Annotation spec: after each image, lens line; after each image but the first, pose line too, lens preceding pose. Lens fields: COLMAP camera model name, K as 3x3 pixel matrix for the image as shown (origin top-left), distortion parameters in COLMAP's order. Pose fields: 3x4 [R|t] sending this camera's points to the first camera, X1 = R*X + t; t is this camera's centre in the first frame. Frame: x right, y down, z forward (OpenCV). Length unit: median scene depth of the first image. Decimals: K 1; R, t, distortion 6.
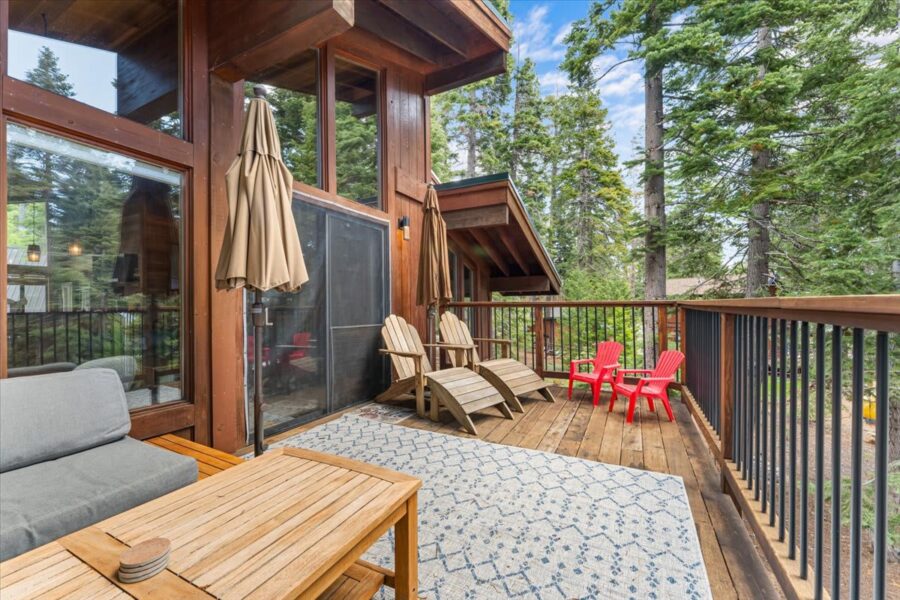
lens RADIAL K [[370.6, 0, 446.5], [0, 370.6, 301.8], [0, 0, 1]] dist [-0.001386, -0.000480]
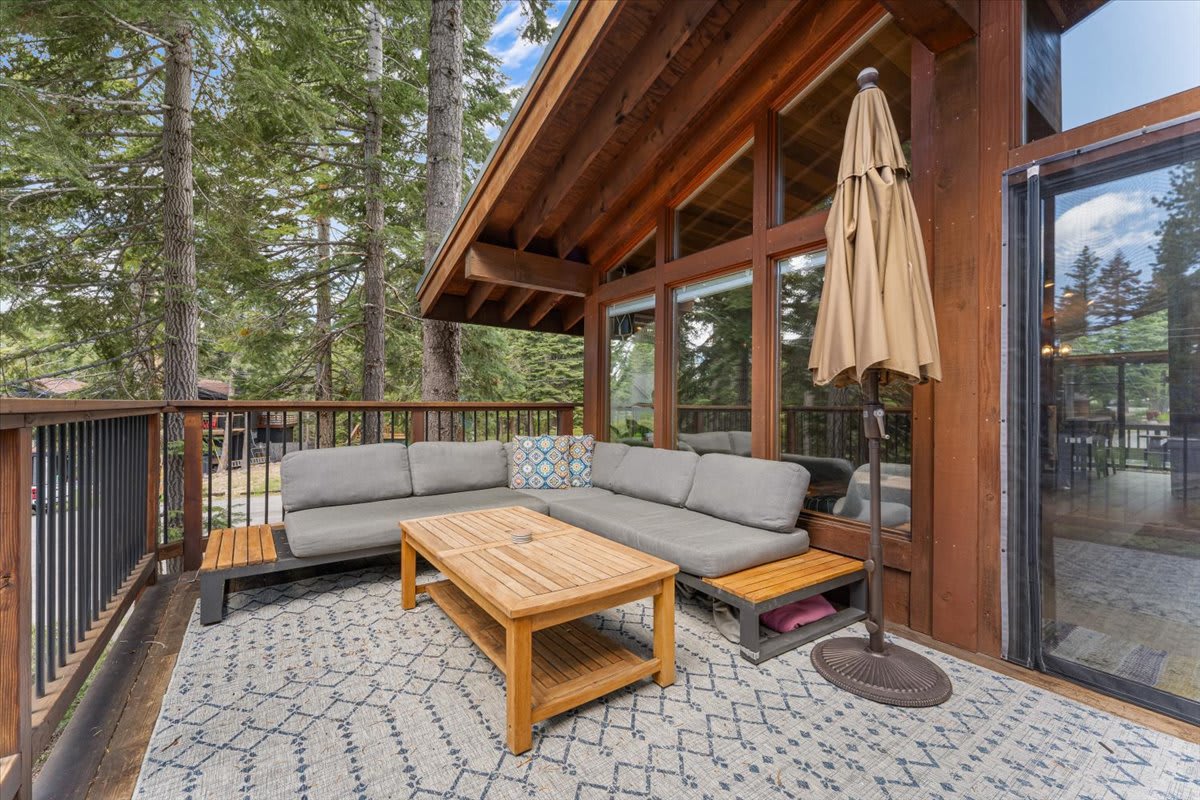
lens RADIAL K [[494.1, 0, 595.4], [0, 494.1, 402.4], [0, 0, 1]] dist [-0.001386, -0.000480]
pose [[-0.474483, 0.001433, -0.880263, 0.600676], [0.002518, 0.999997, 0.000271, 0.003261], [0.880261, -0.002088, -0.474485, 1.228172]]
